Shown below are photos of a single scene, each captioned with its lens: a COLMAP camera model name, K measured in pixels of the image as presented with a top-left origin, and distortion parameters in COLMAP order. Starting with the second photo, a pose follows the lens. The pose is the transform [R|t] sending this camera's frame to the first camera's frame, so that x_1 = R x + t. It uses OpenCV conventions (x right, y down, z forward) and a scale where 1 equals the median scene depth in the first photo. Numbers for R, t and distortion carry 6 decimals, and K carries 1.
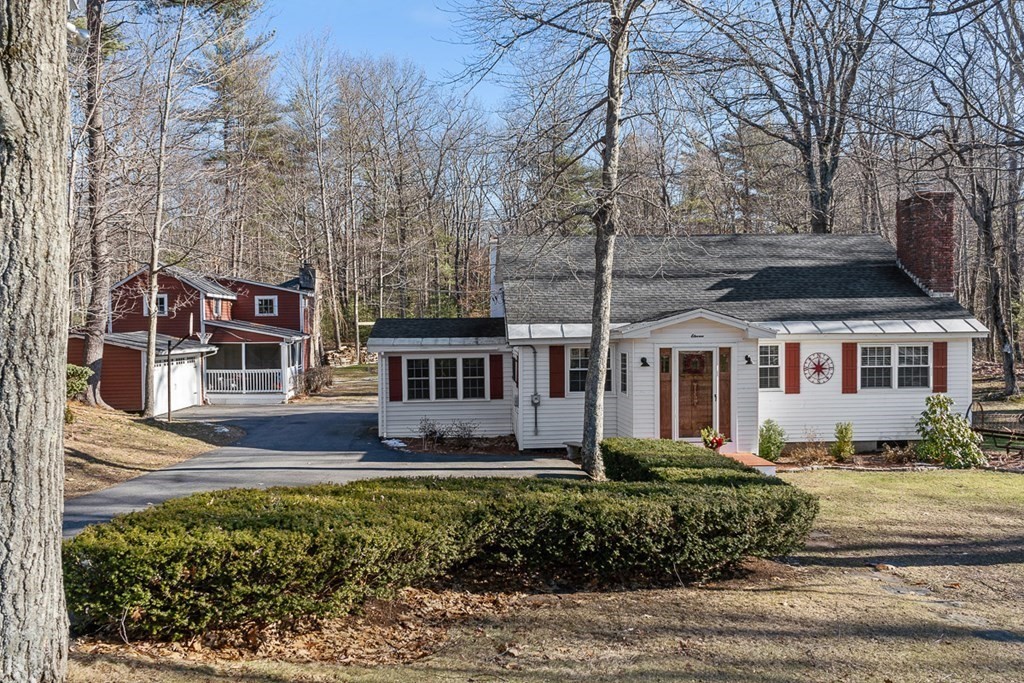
lens RADIAL K [[825.3, 0, 512.5], [0, 825.3, 338.6], [0, 0, 1]] dist [-0.011247, -0.002630]
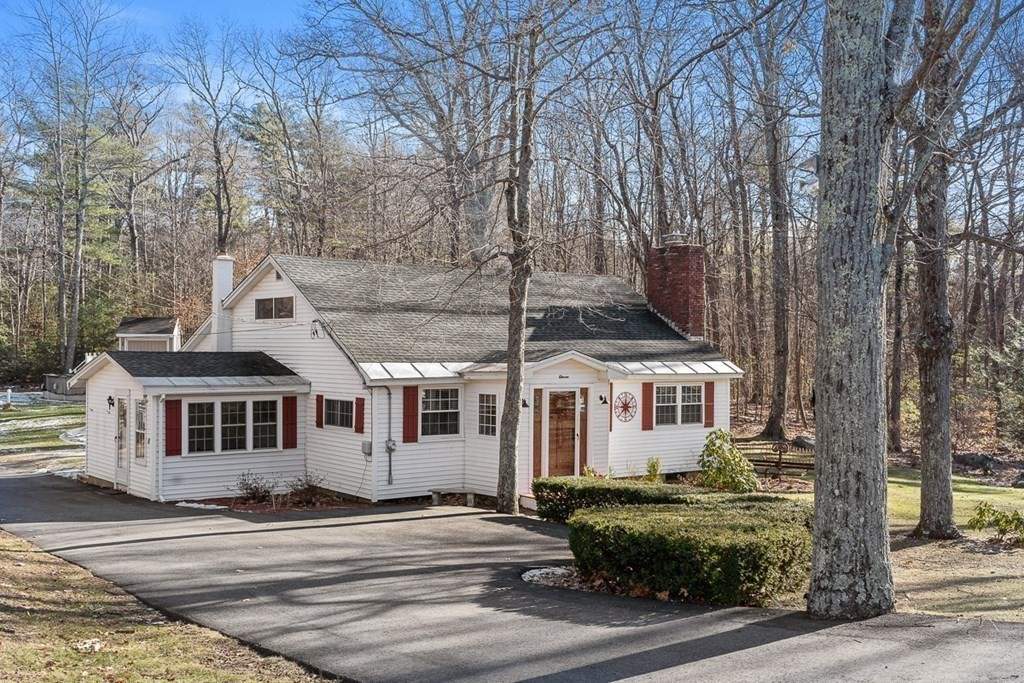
lens RADIAL K [[1087.0, 0, 511.0], [0, 1087.0, 341.9], [0, 0, 1]] dist [-0.019583, 0.000000]
pose [[0.838194, 0.018928, 0.545044, -0.504075], [-0.003388, 0.999559, -0.029503, -0.005564], [-0.545362, 0.022883, 0.837888, -0.082068]]
